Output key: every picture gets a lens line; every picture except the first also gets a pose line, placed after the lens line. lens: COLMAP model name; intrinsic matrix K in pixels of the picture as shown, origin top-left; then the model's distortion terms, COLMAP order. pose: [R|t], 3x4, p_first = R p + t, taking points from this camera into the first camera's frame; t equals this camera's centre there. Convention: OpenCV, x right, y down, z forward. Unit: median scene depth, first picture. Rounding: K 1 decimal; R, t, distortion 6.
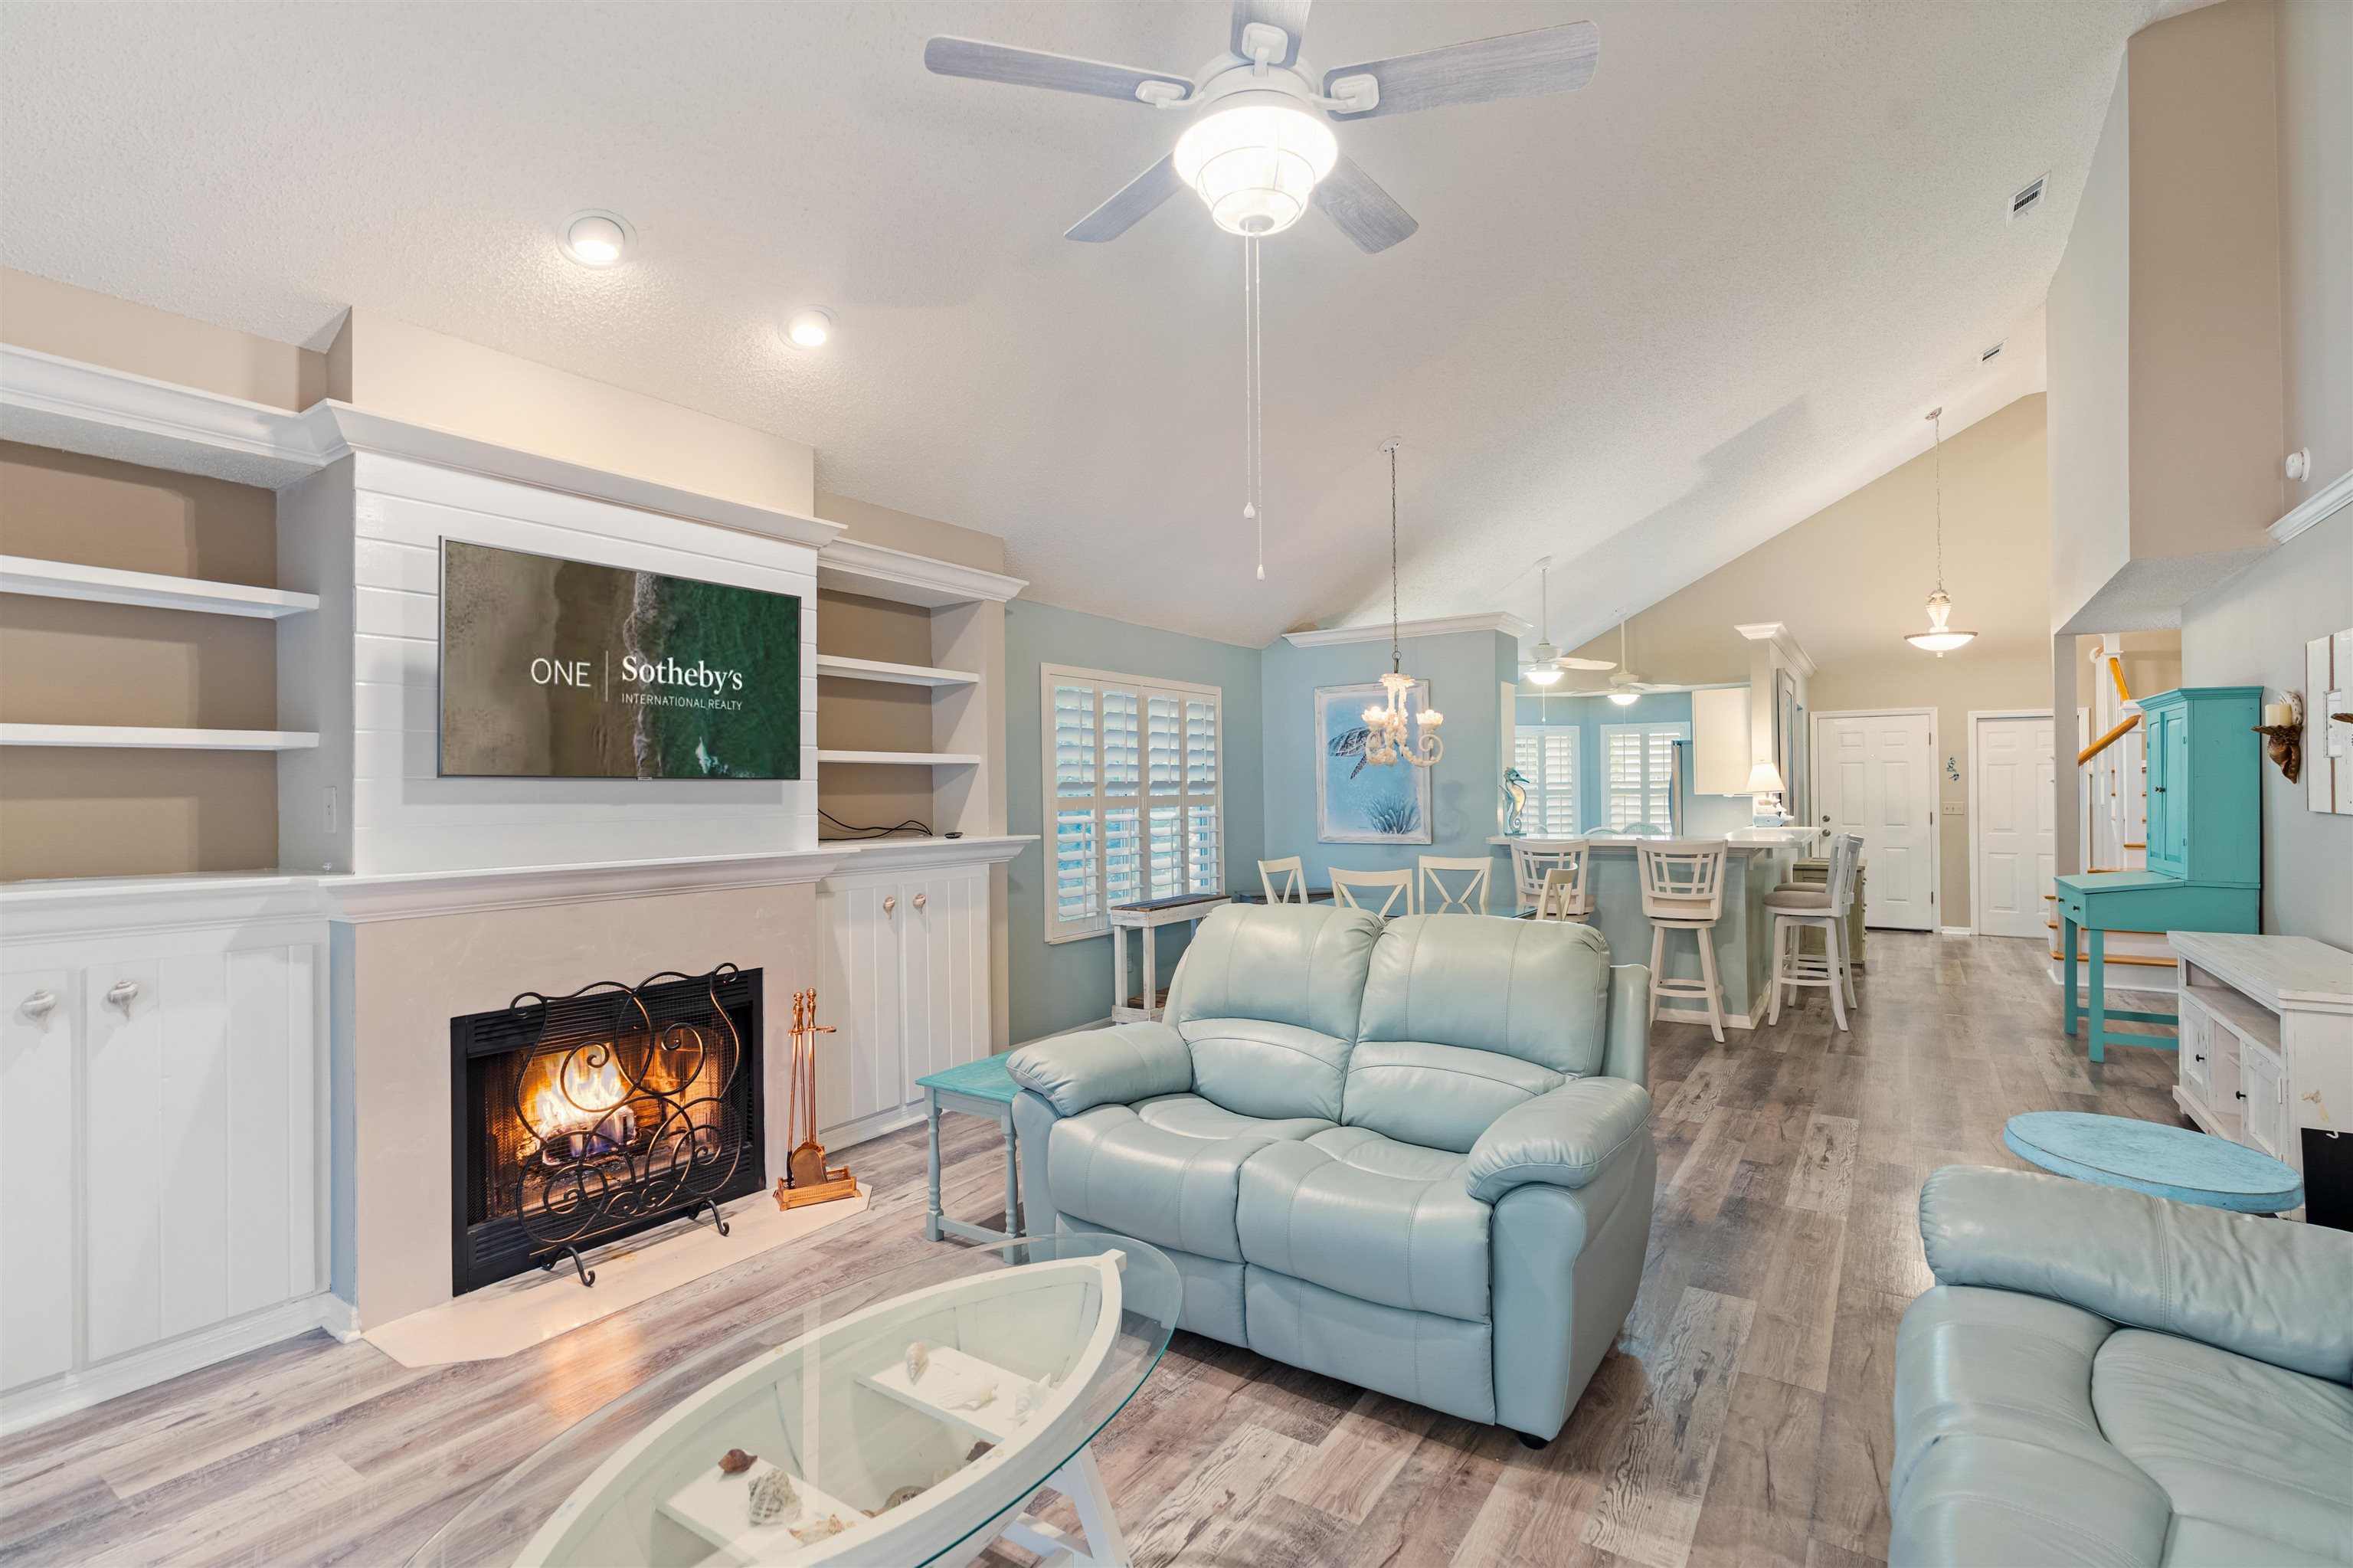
lens RADIAL K [[1093.6, 0, 1193.1], [0, 1093.6, 787.3], [0, 0, 1]] dist [-0.006999, 0.002333]
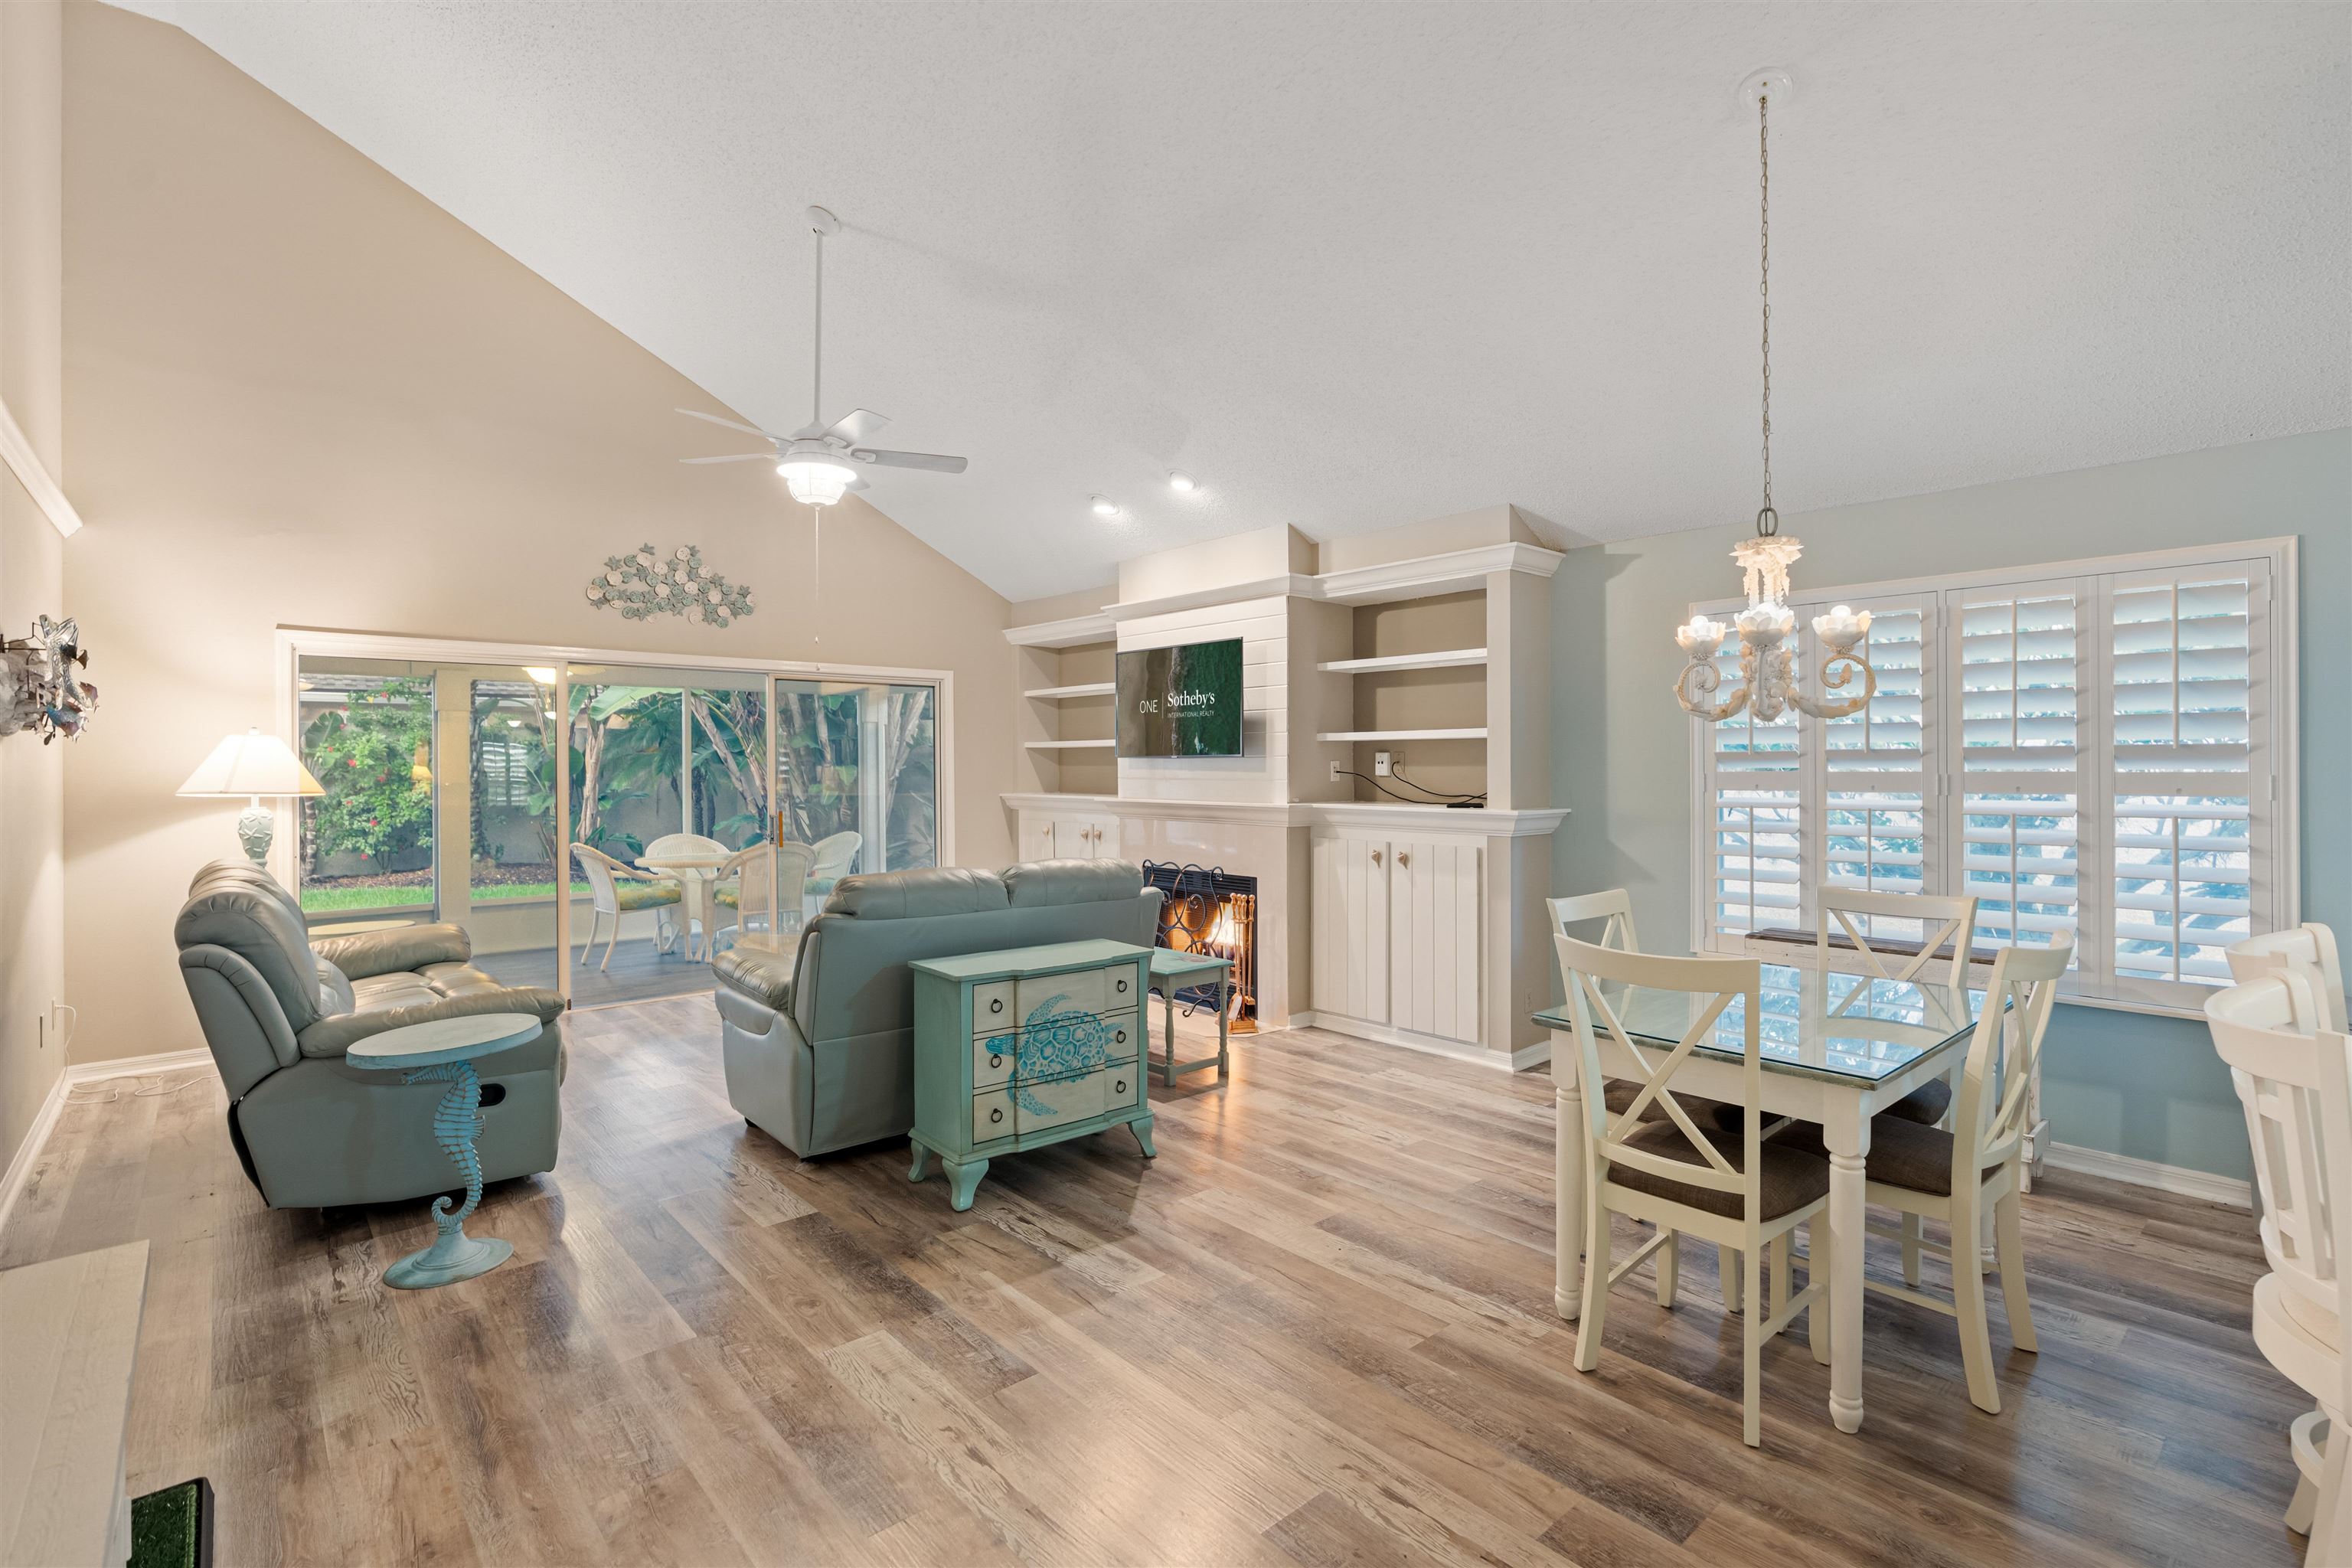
lens RADIAL K [[1093.1, 0, 1188.4], [0, 1093.1, 773.2], [0, 0, 1]] dist [-0.006999, 0.002333]
pose [[-0.263651, 0.013705, -0.964521, 1.209736], [0.007071, 0.999900, 0.012275, -0.003250], [0.964592, -0.003584, -0.263722, 1.410041]]
